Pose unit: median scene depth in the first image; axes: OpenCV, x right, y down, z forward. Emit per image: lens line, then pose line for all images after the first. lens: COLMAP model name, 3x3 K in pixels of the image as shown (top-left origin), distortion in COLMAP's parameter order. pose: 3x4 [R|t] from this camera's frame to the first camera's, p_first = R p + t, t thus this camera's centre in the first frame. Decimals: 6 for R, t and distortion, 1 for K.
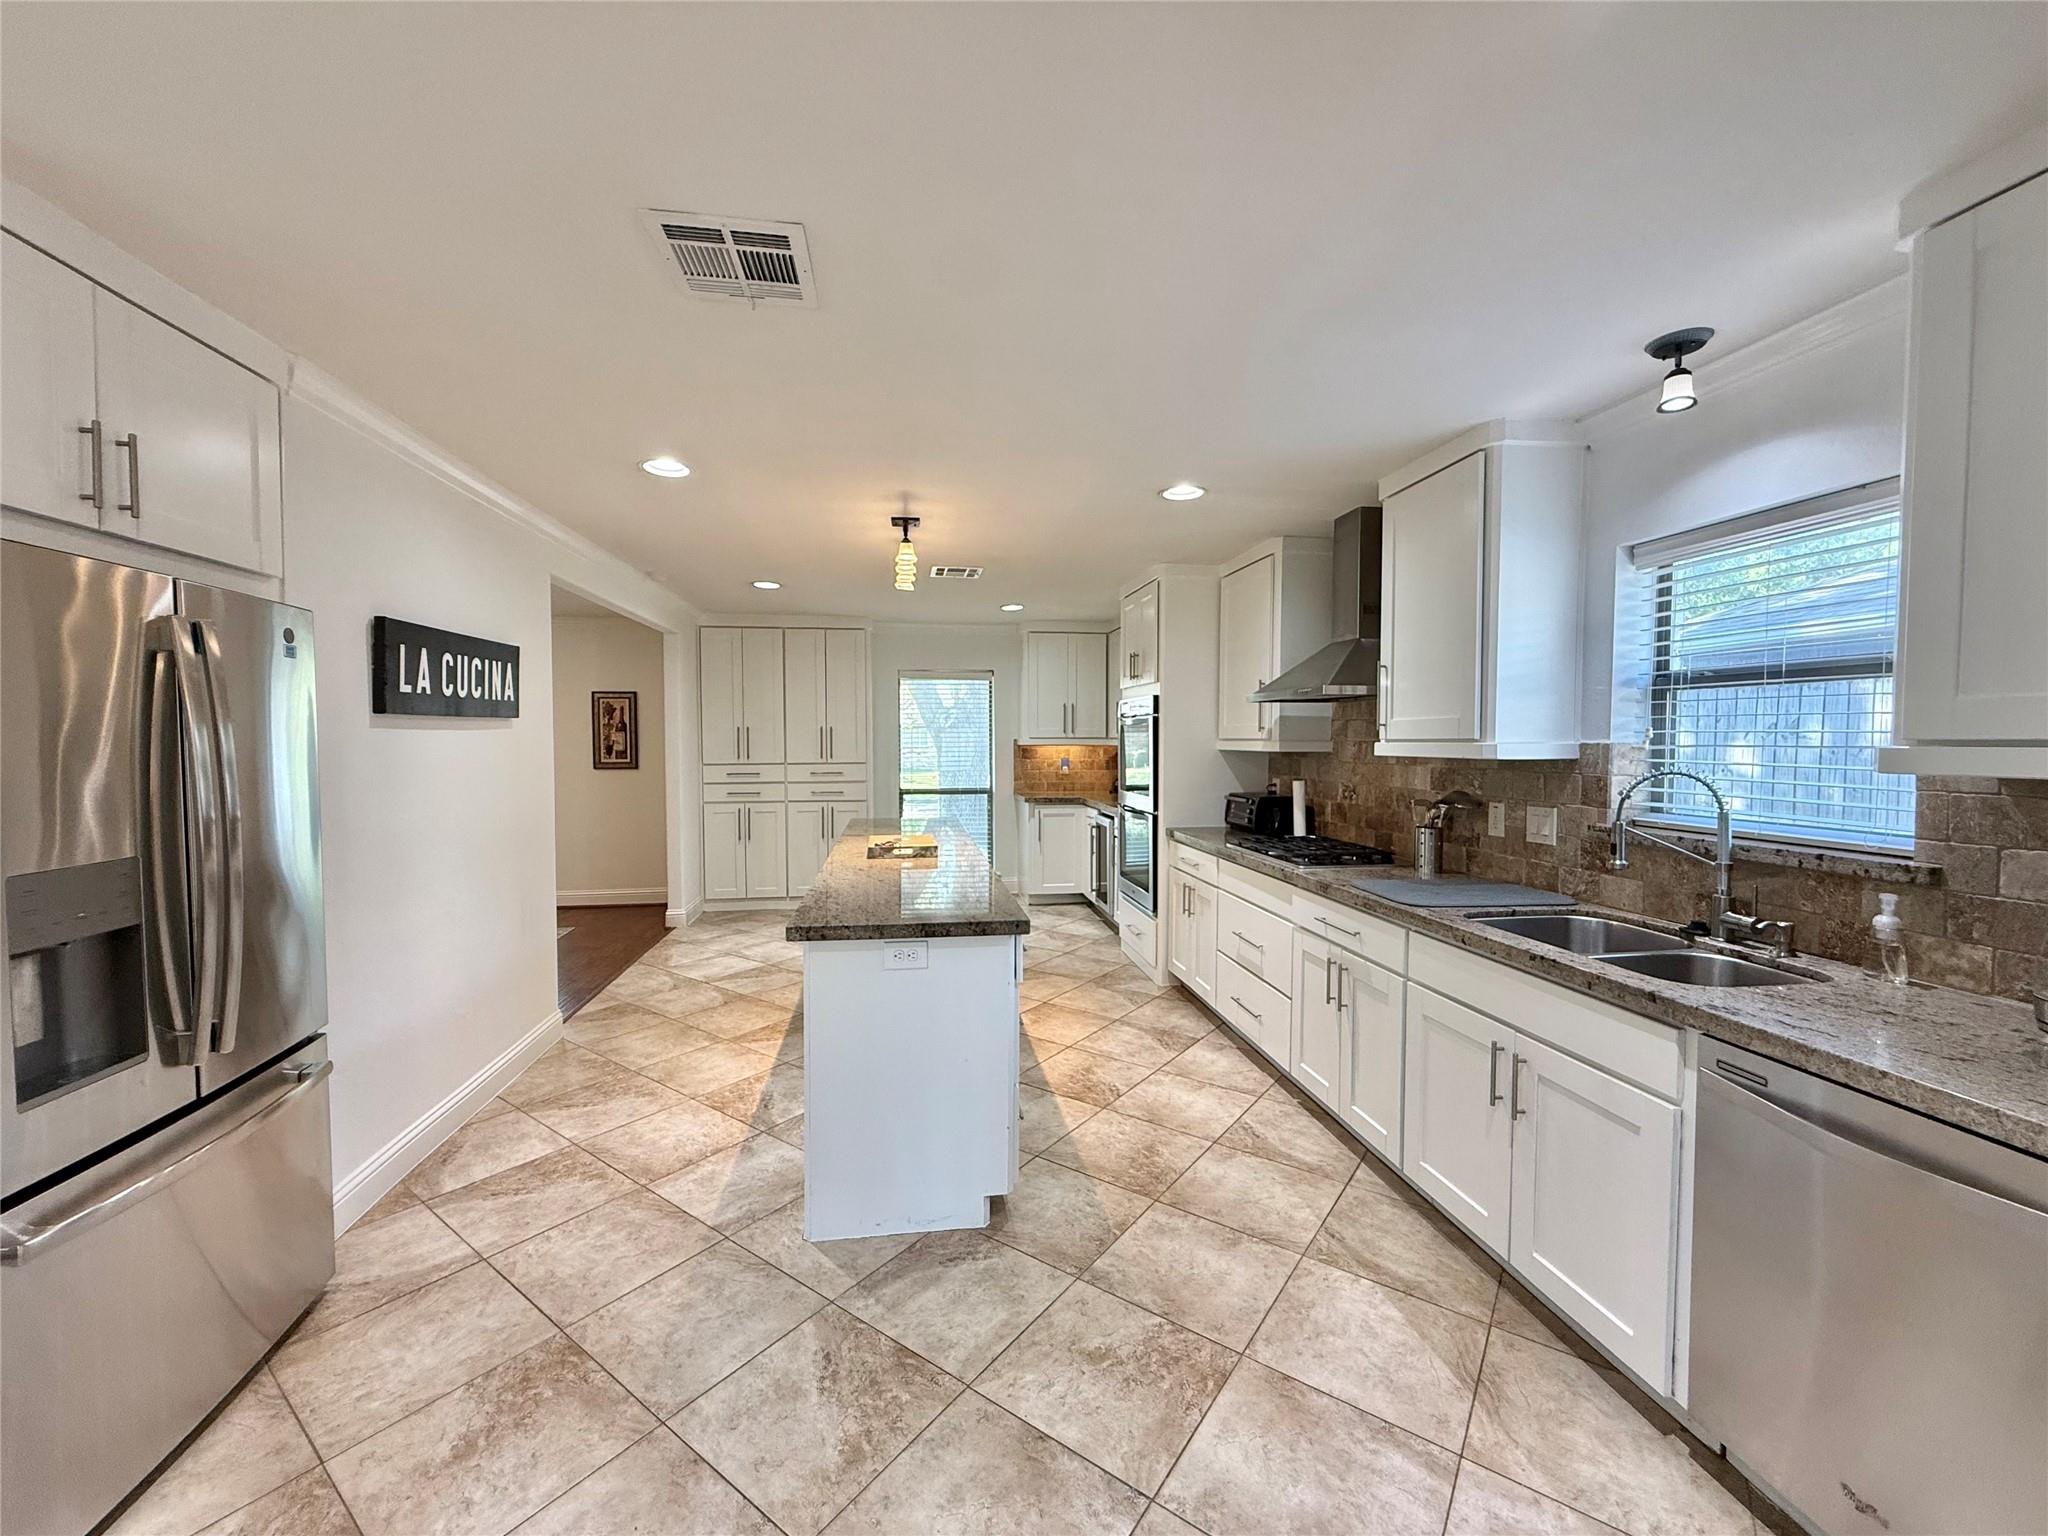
lens RADIAL K [[817.8, 0, 1024.0], [0, 817.8, 768.0], [0, 0, 1]] dist [0.000163, 0.000053]
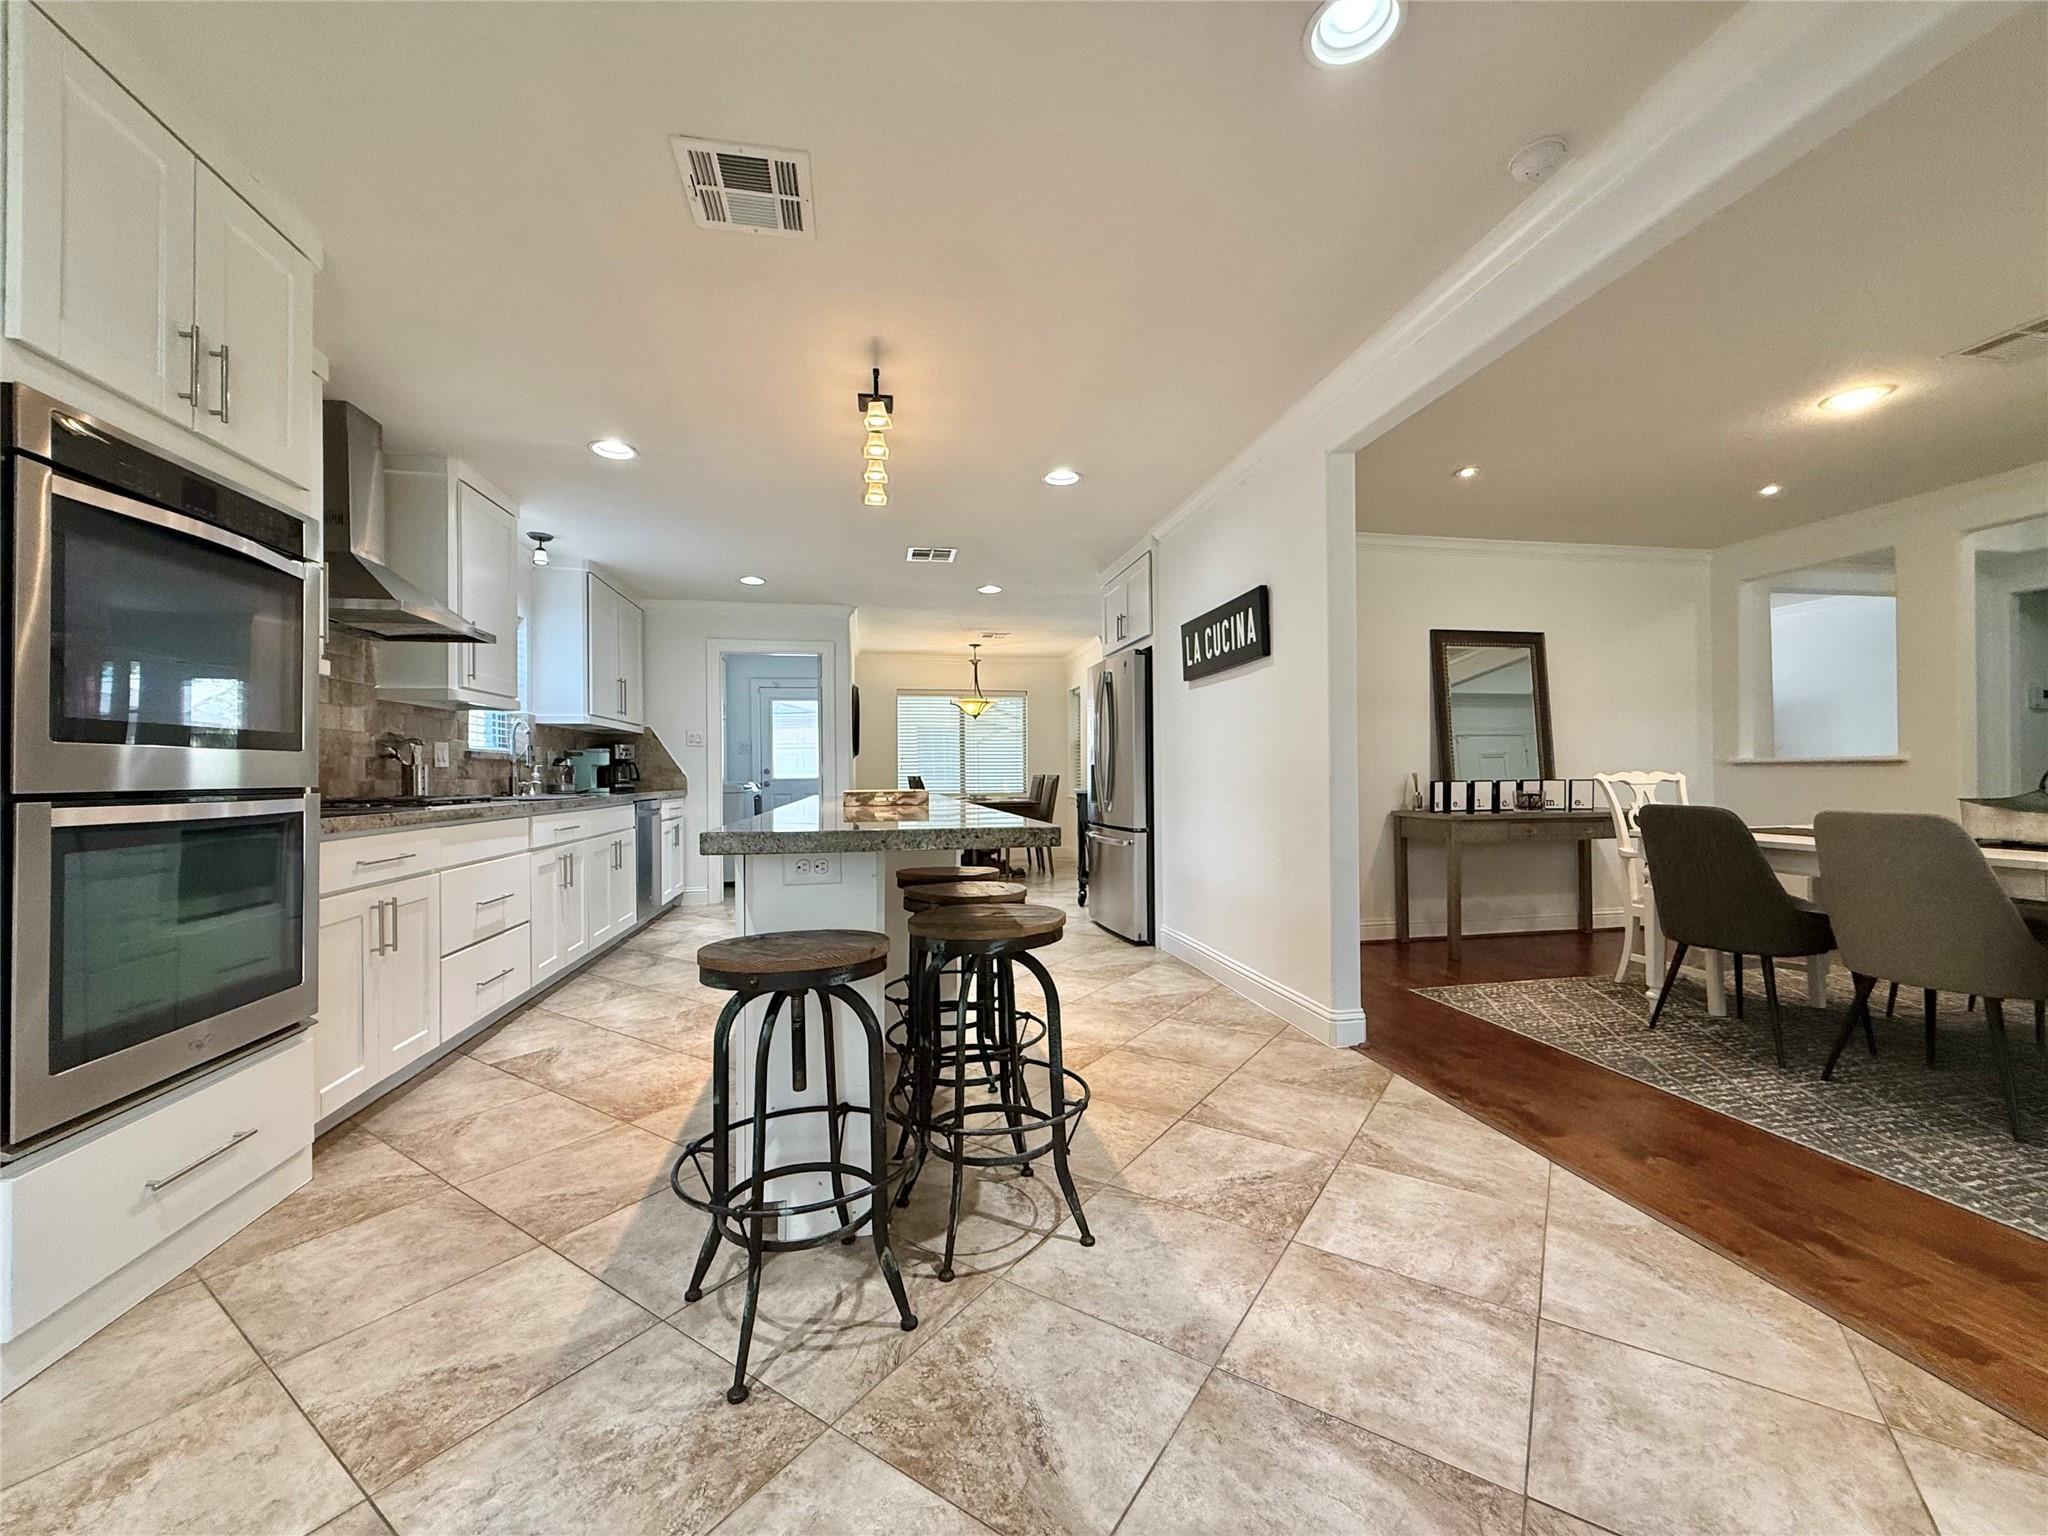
lens RADIAL K [[817.8, 0, 1024.0], [0, 817.8, 768.0], [0, 0, 1]] dist [0.000163, 0.000053]
pose [[-0.999414, 0.007880, -0.033318, -0.255127], [0.006926, 0.999566, 0.028634, 0.041668], [0.033529, 0.028387, -0.999035, 1.777553]]
